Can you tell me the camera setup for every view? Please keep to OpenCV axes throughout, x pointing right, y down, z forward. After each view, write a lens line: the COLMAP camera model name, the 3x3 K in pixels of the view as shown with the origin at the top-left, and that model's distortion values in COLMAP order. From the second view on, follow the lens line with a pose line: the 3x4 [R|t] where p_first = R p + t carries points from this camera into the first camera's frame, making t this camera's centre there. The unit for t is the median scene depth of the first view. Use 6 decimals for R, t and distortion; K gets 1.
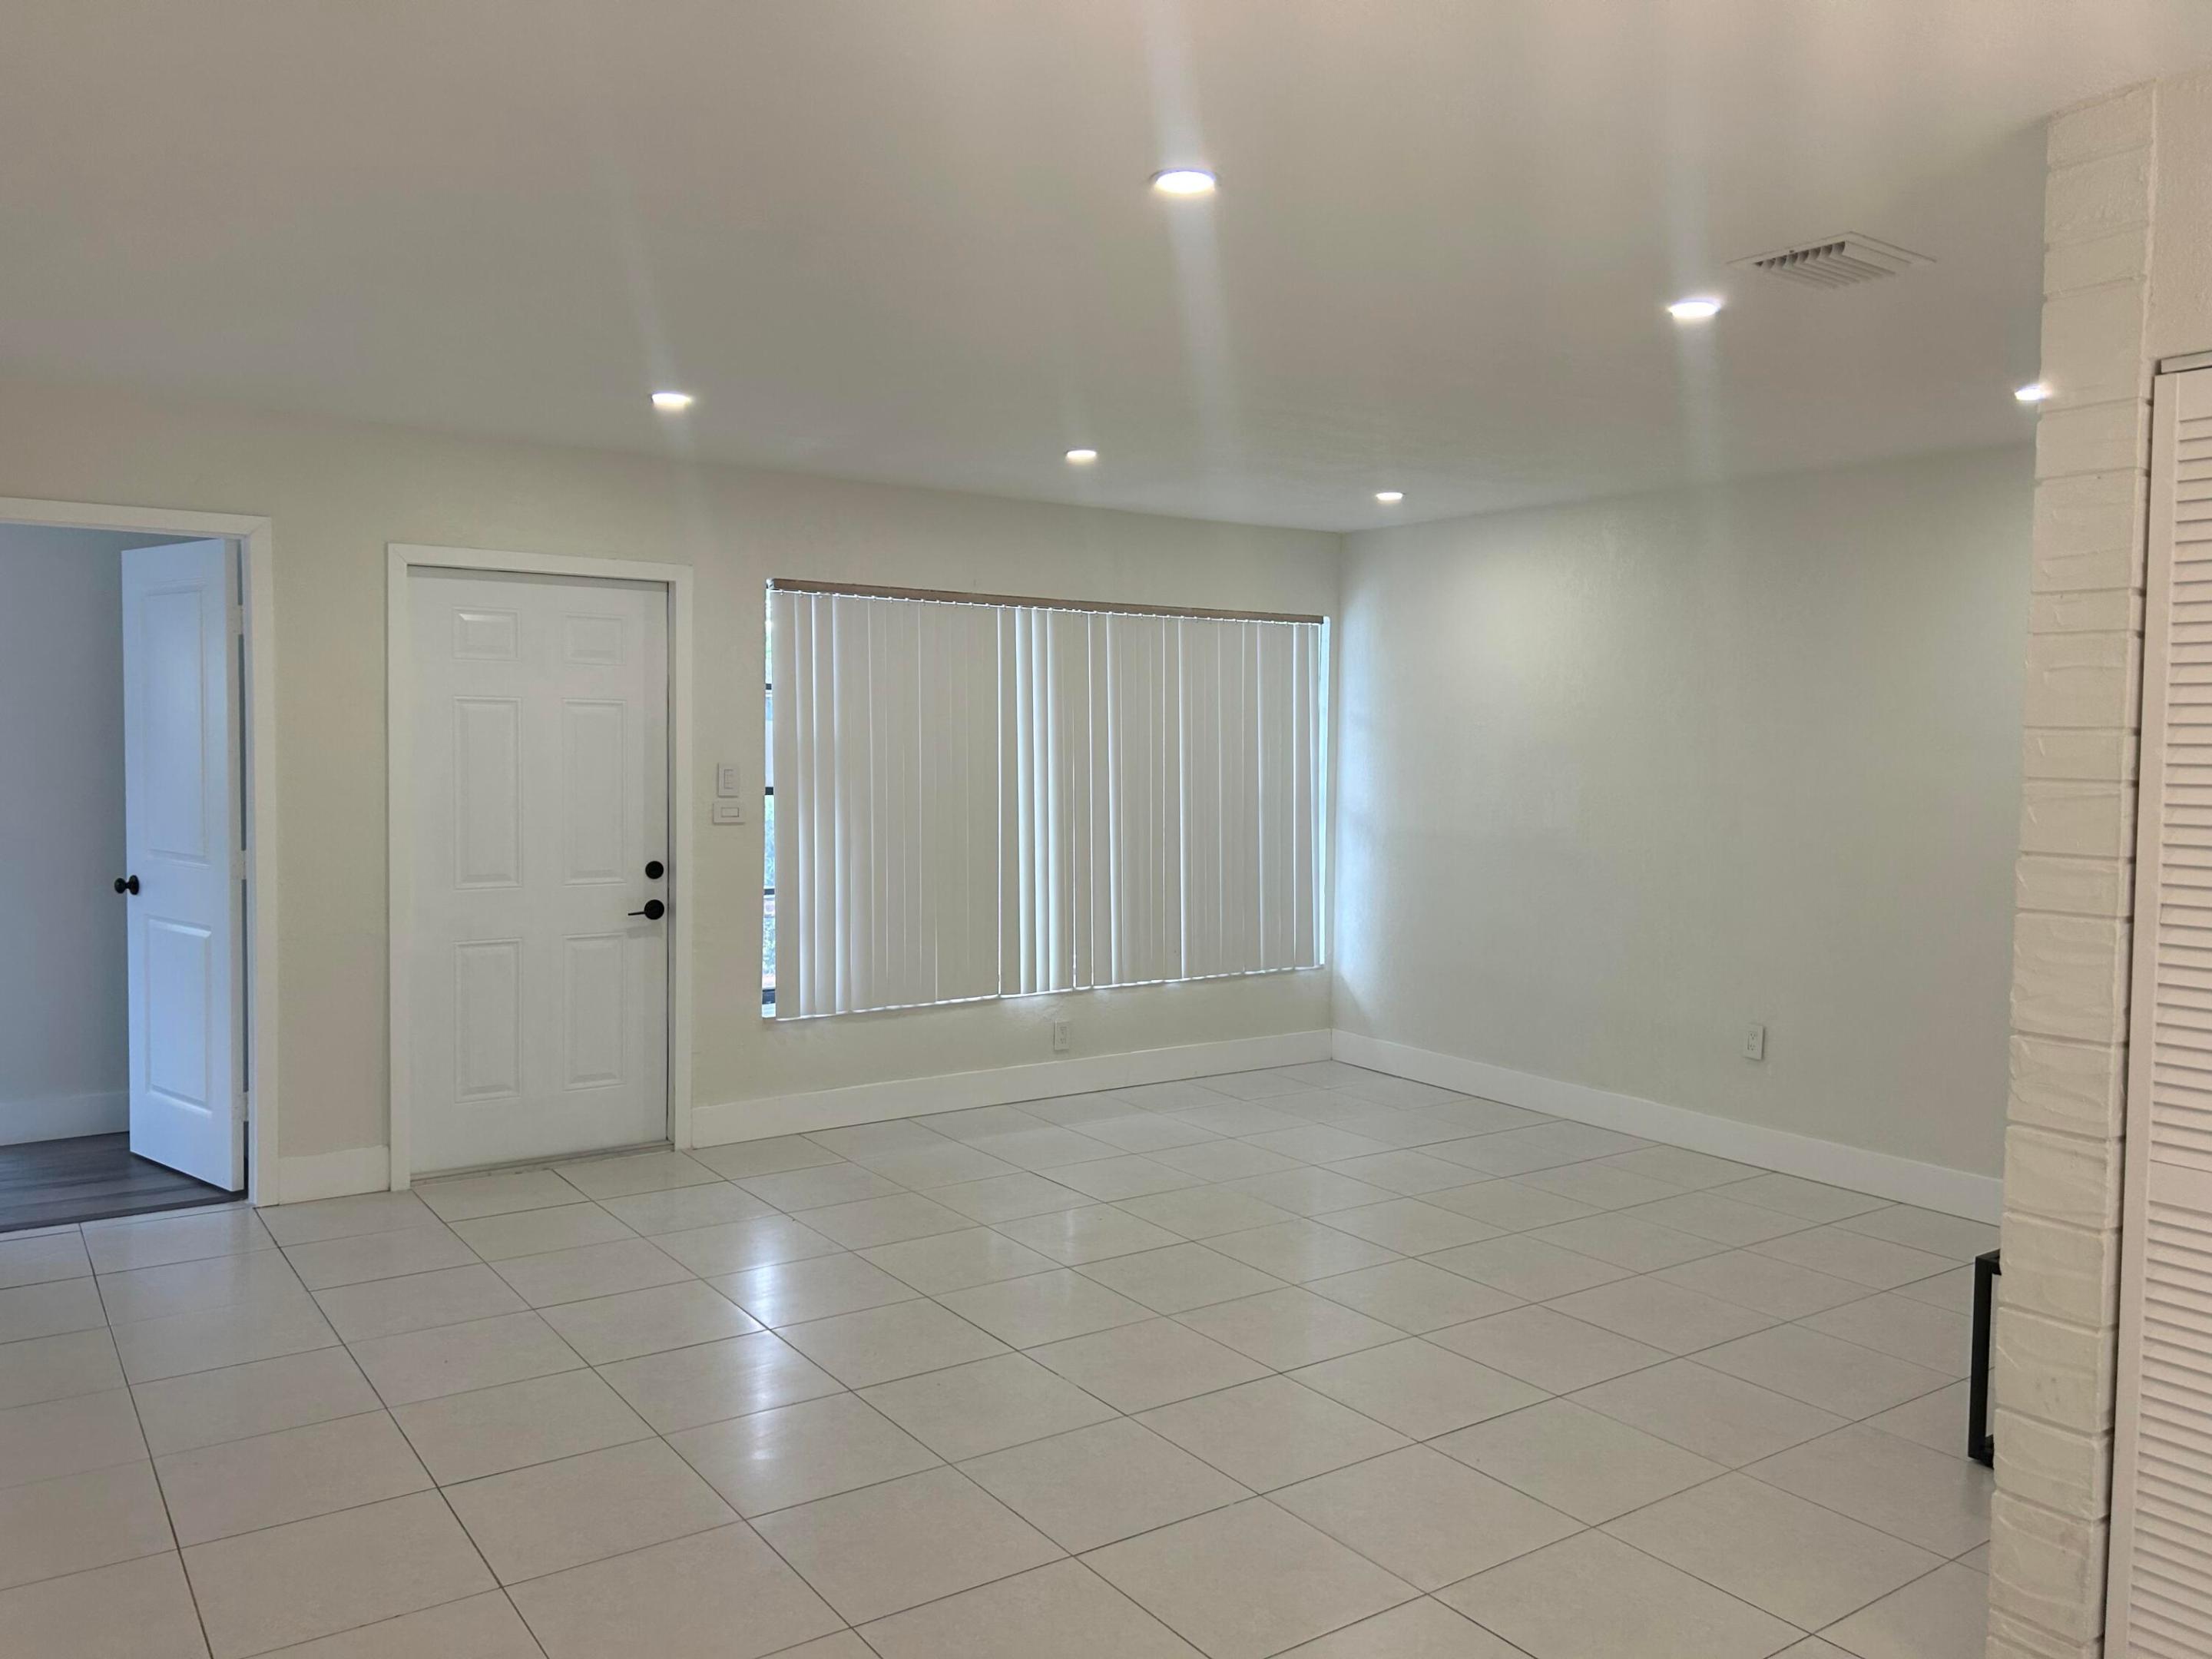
lens RADIAL K [[1644.1, 0, 1106.0], [0, 1644.1, 829.5], [0, 0, 1]] dist [0.088873, -0.117479]
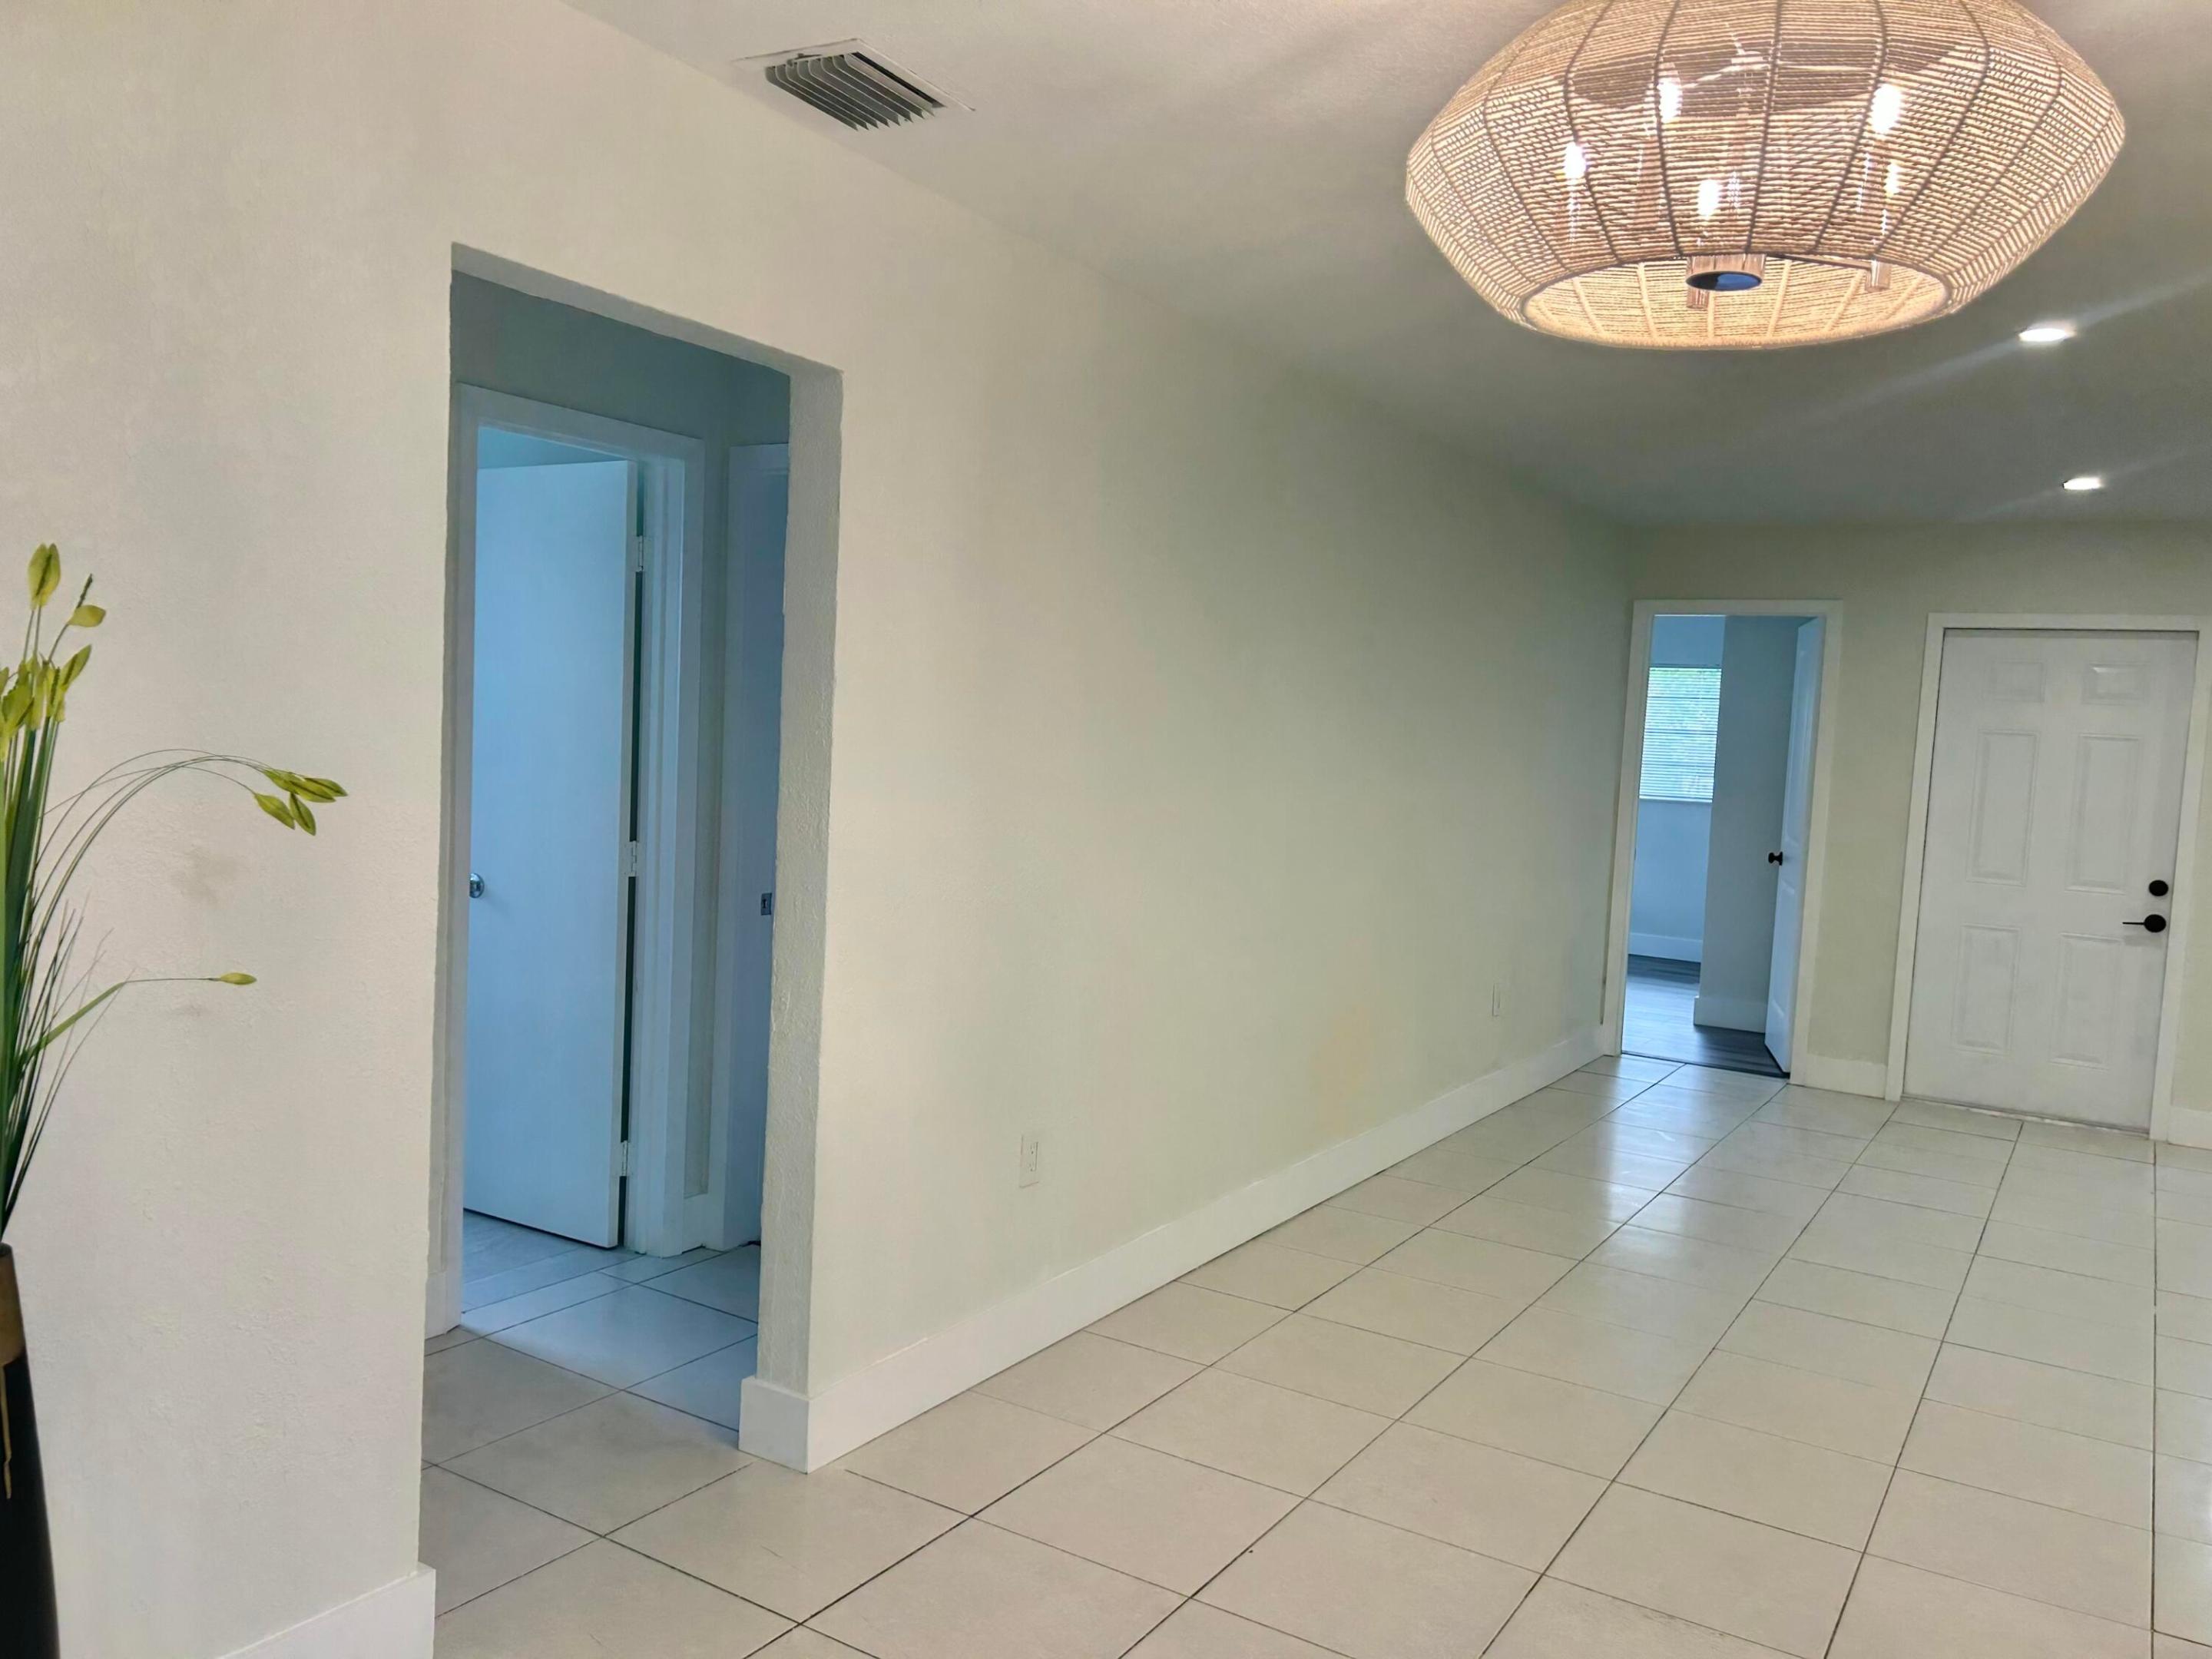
lens RADIAL K [[1644.1, 0, 1106.0], [0, 1644.1, 829.5], [0, 0, 1]] dist [0.088873, -0.117479]
pose [[0.393283, 0.066465, -0.917012, 0.474401], [-0.102746, 0.994313, 0.028002, 0.026130], [0.913658, 0.083206, 0.397876, -0.100271]]
